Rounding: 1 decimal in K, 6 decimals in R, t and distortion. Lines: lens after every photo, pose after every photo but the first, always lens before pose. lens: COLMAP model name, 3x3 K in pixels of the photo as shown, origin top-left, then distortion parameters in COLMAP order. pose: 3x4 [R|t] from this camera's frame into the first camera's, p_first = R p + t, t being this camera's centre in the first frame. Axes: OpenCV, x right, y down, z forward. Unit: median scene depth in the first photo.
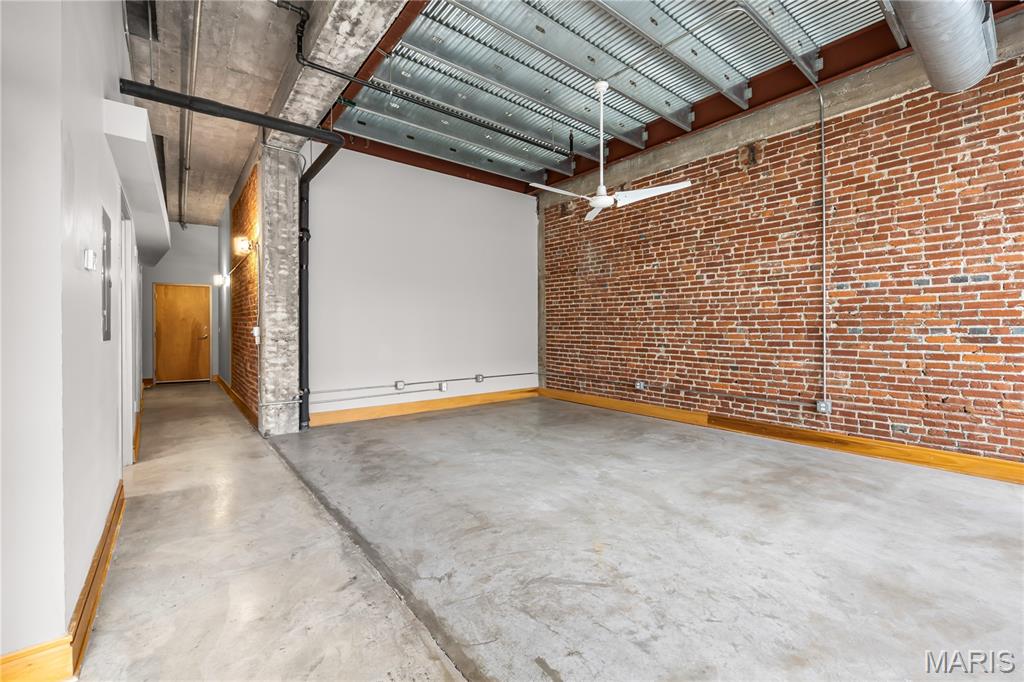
lens RADIAL K [[410.9, 0, 512.5], [0, 410.9, 330.0], [0, 0, 1]] dist [-0.000955, -0.000148]
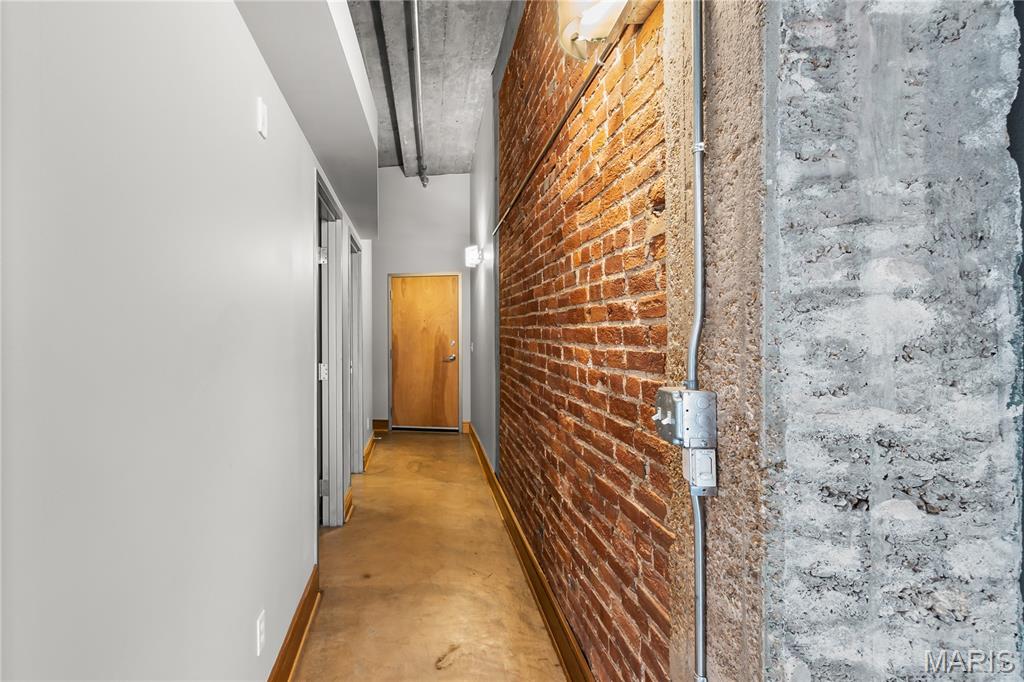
lens RADIAL K [[410.9, 0, 512.5], [0, 410.9, 330.0], [0, 0, 1]] dist [-0.000955, -0.000148]
pose [[0.876761, -0.006965, -0.480876, -0.232349], [0.002765, 0.999952, -0.009441, -0.011809], [0.480918, 0.006948, 0.876738, 0.313186]]
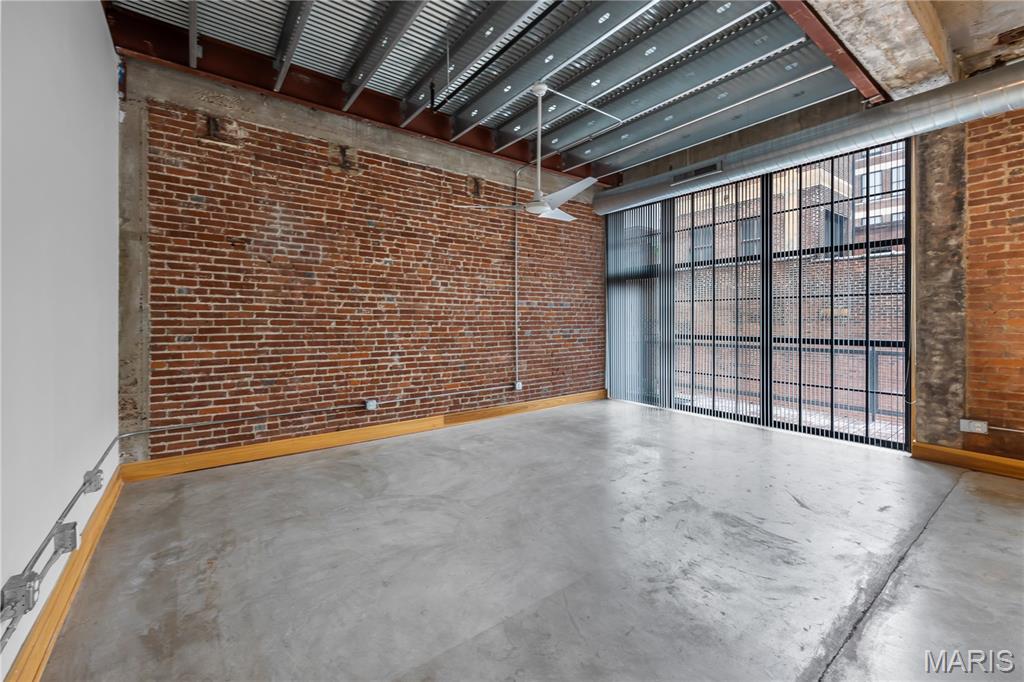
lens RADIAL K [[423.5, 0, 509.6], [0, 423.5, 321.7], [0, 0, 1]] dist [-0.000921, 0.000163]
pose [[0.042008, -0.004535, 0.999107, -0.582715], [0.008142, 0.999958, 0.004197, -0.036153], [-0.999084, 0.007959, 0.042044, 0.768892]]
